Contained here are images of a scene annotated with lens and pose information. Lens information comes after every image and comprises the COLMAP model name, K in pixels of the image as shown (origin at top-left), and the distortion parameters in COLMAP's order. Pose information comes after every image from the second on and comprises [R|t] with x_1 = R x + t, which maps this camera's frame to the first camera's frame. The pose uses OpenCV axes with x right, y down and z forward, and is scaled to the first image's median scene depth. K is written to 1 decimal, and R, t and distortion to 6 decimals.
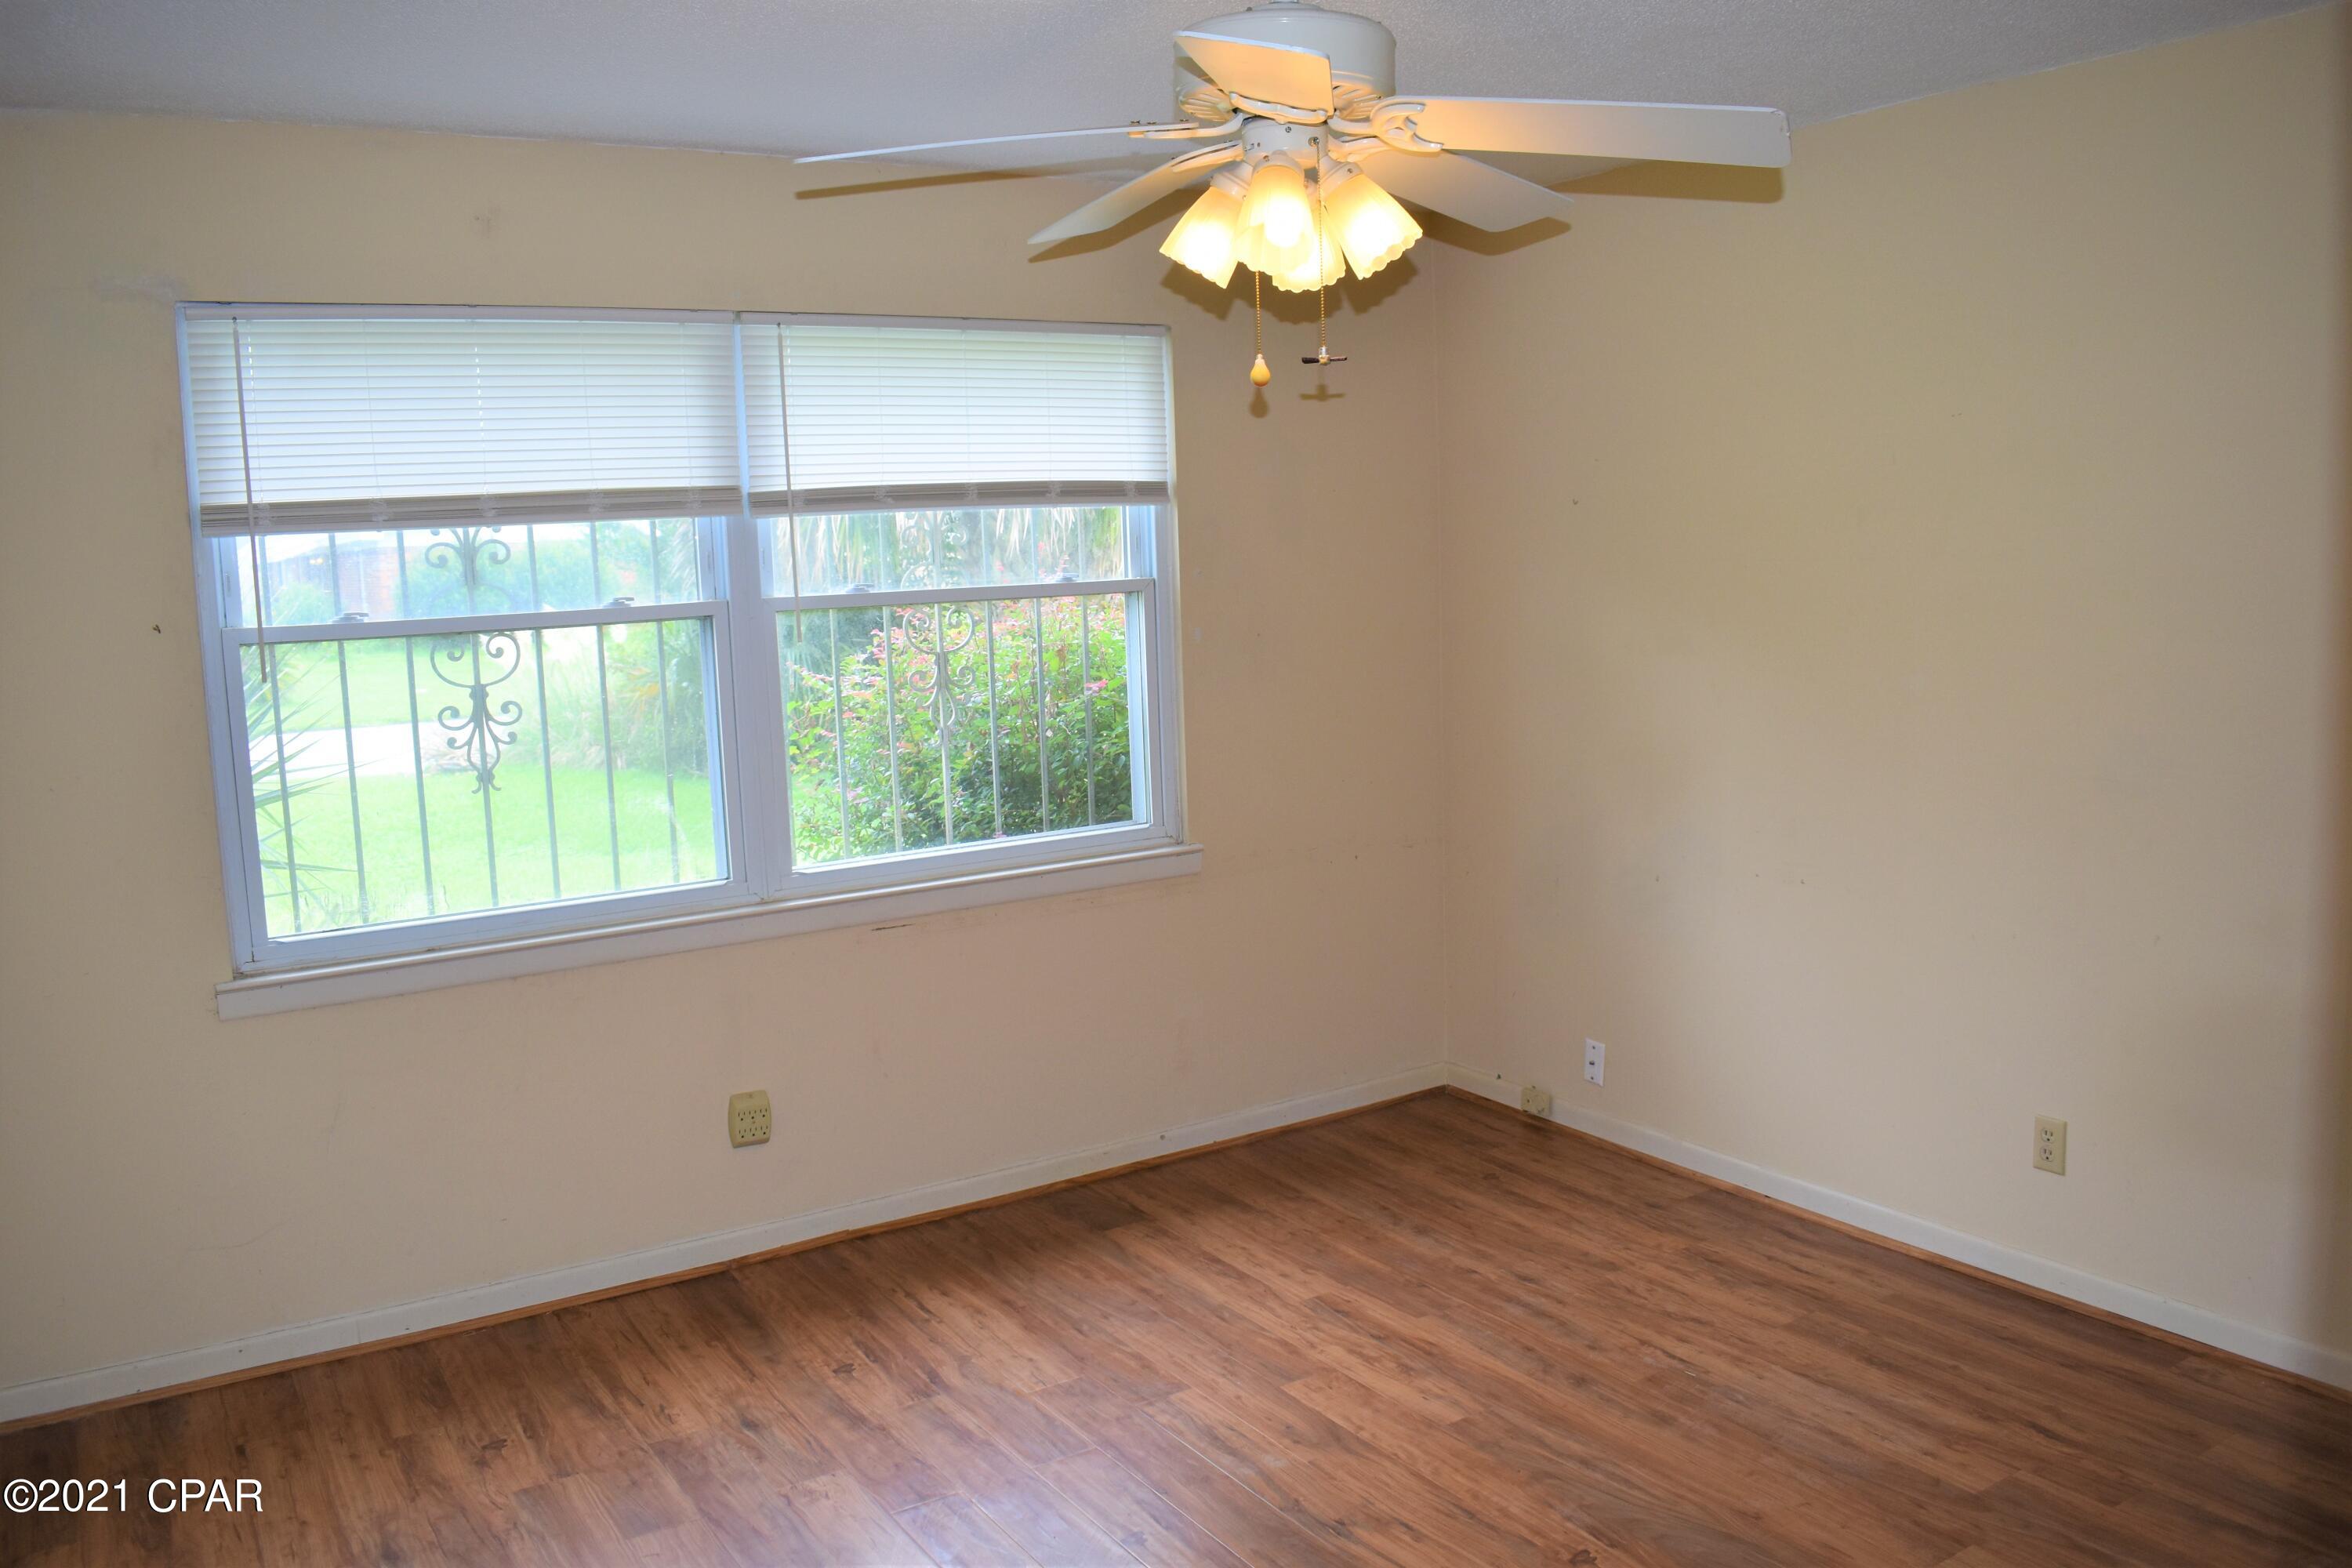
lens RADIAL K [[1833.6, 0, 1063.3], [0, 1833.6, 799.3], [0, 0, 1]] dist [-0.097808, 0.015265]
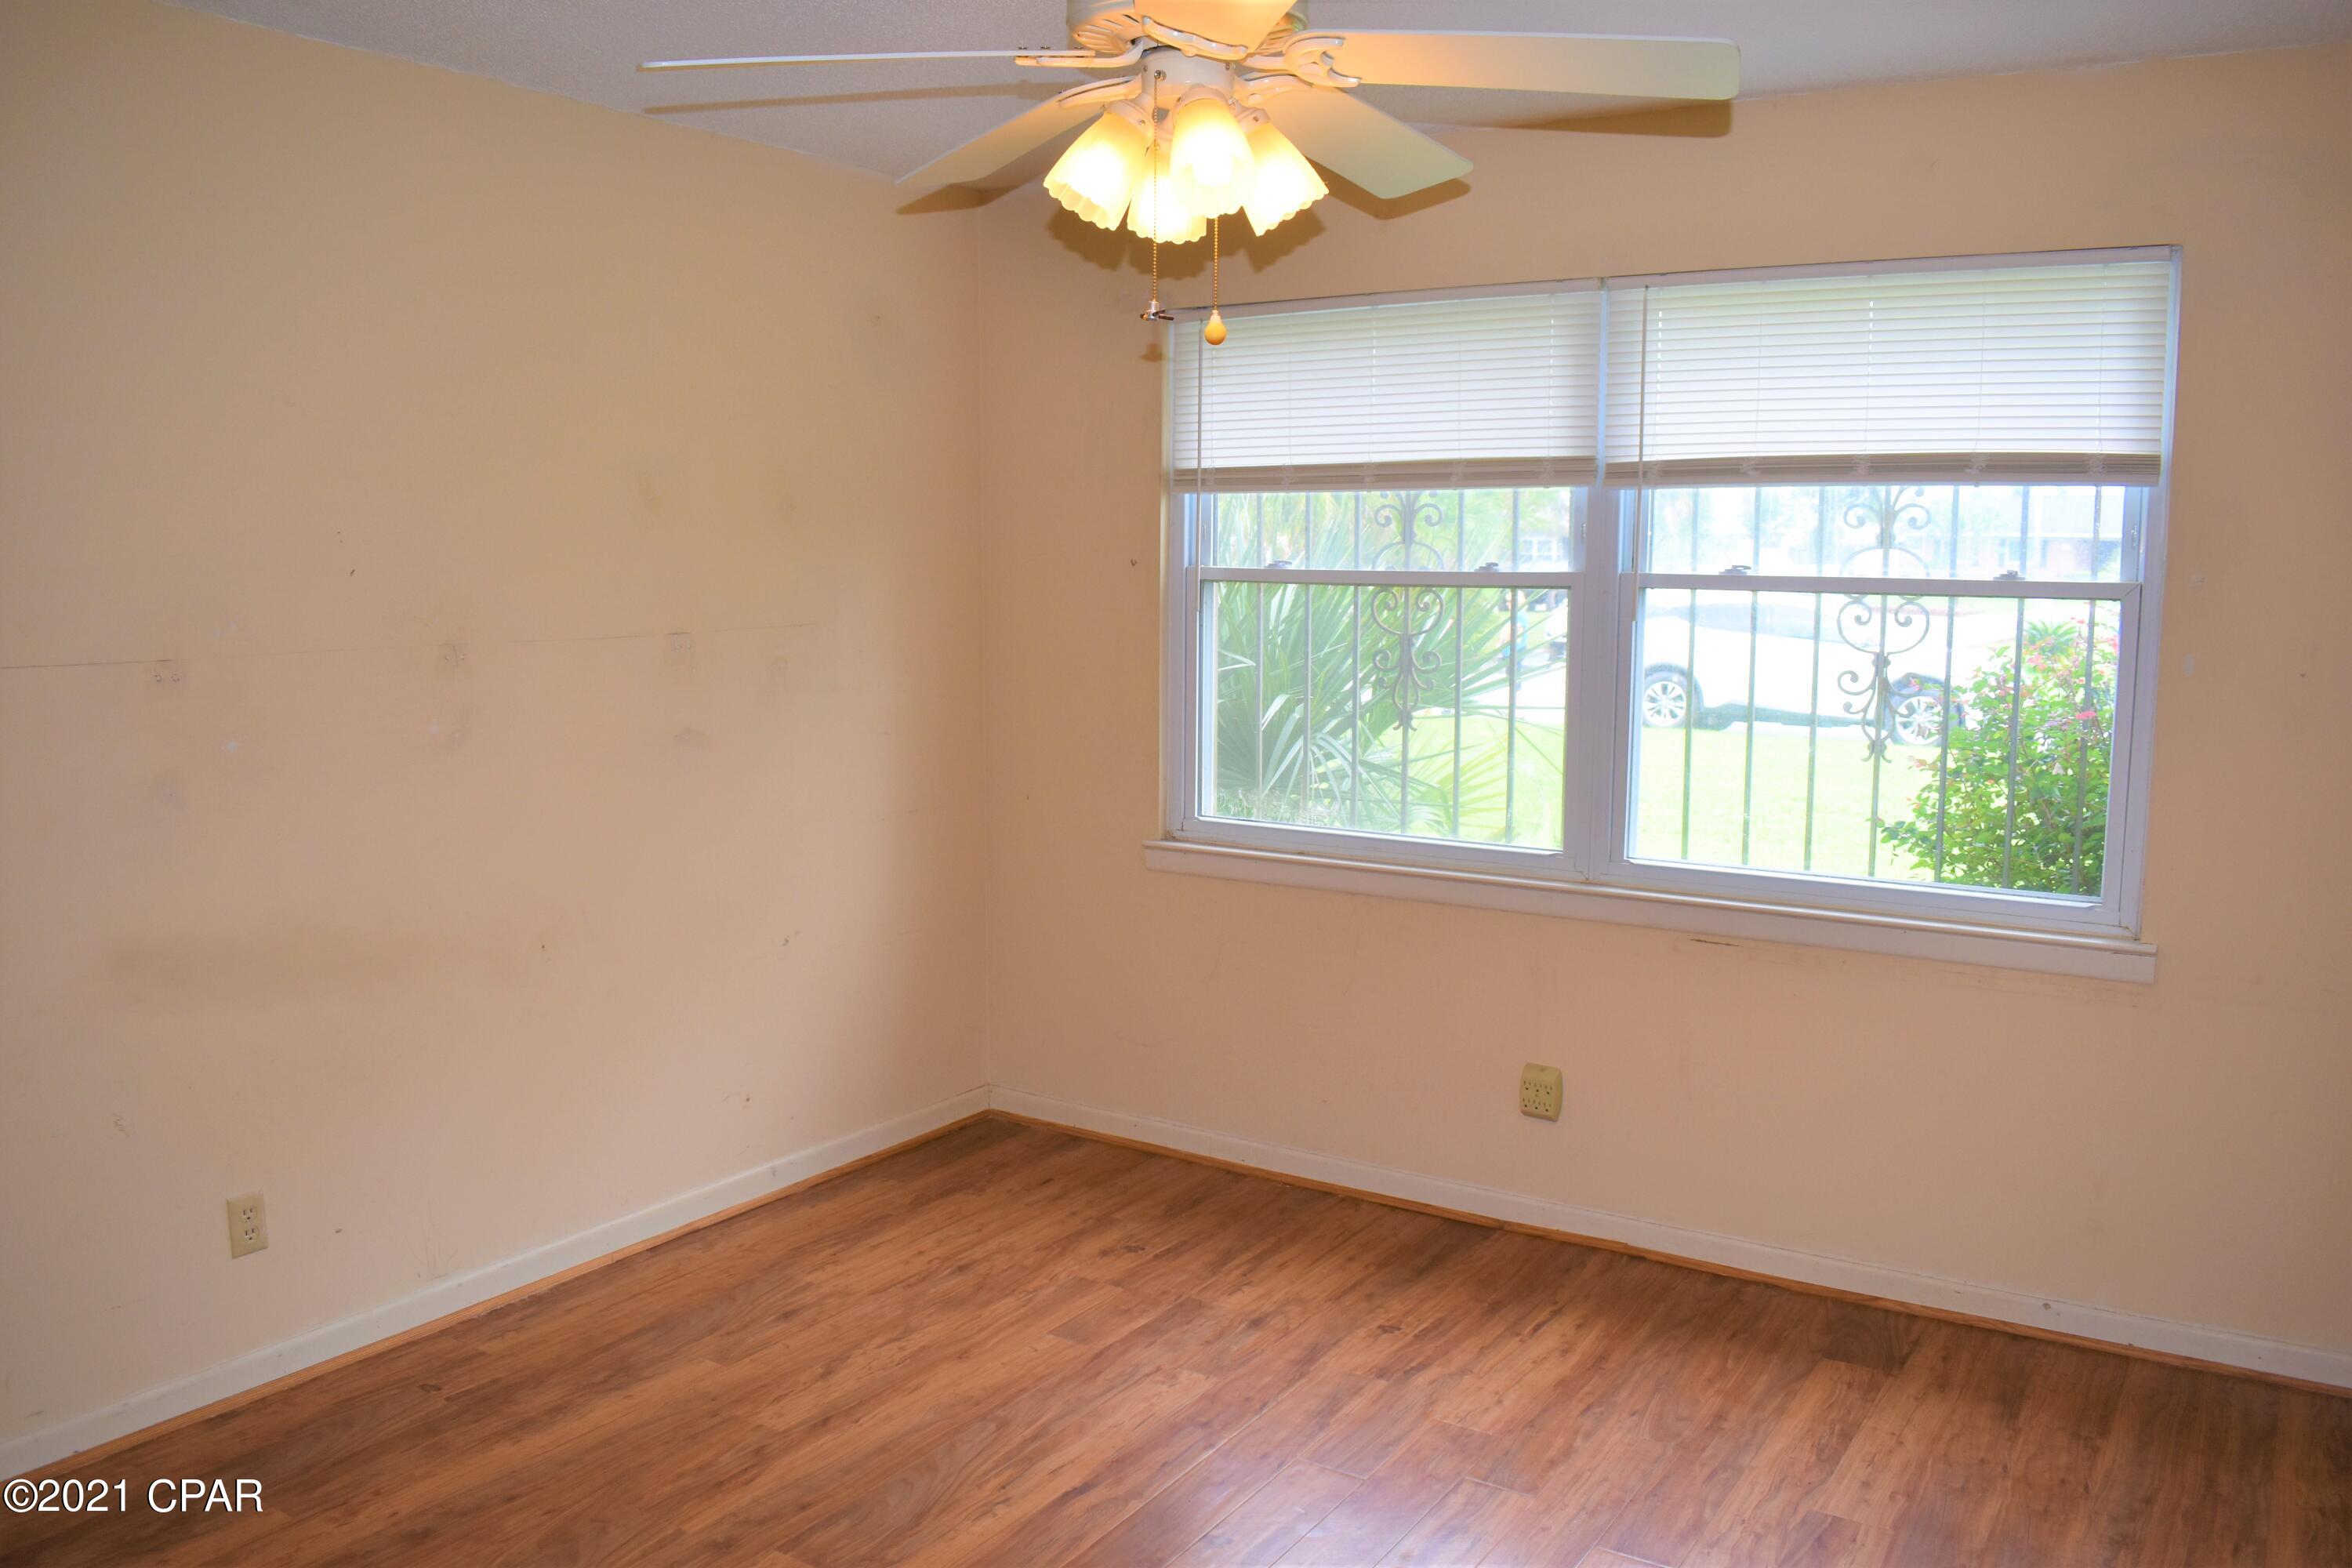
lens RADIAL K [[1833.6, 0, 1166.5], [0, 1833.6, 781.4], [0, 0, 1]] dist [-0.097808, 0.015265]
pose [[0.433534, 0.158953, -0.887007, 0.624491], [-0.139988, 0.984250, 0.107958, -0.074234], [0.890197, 0.077367, 0.448958, 0.374662]]
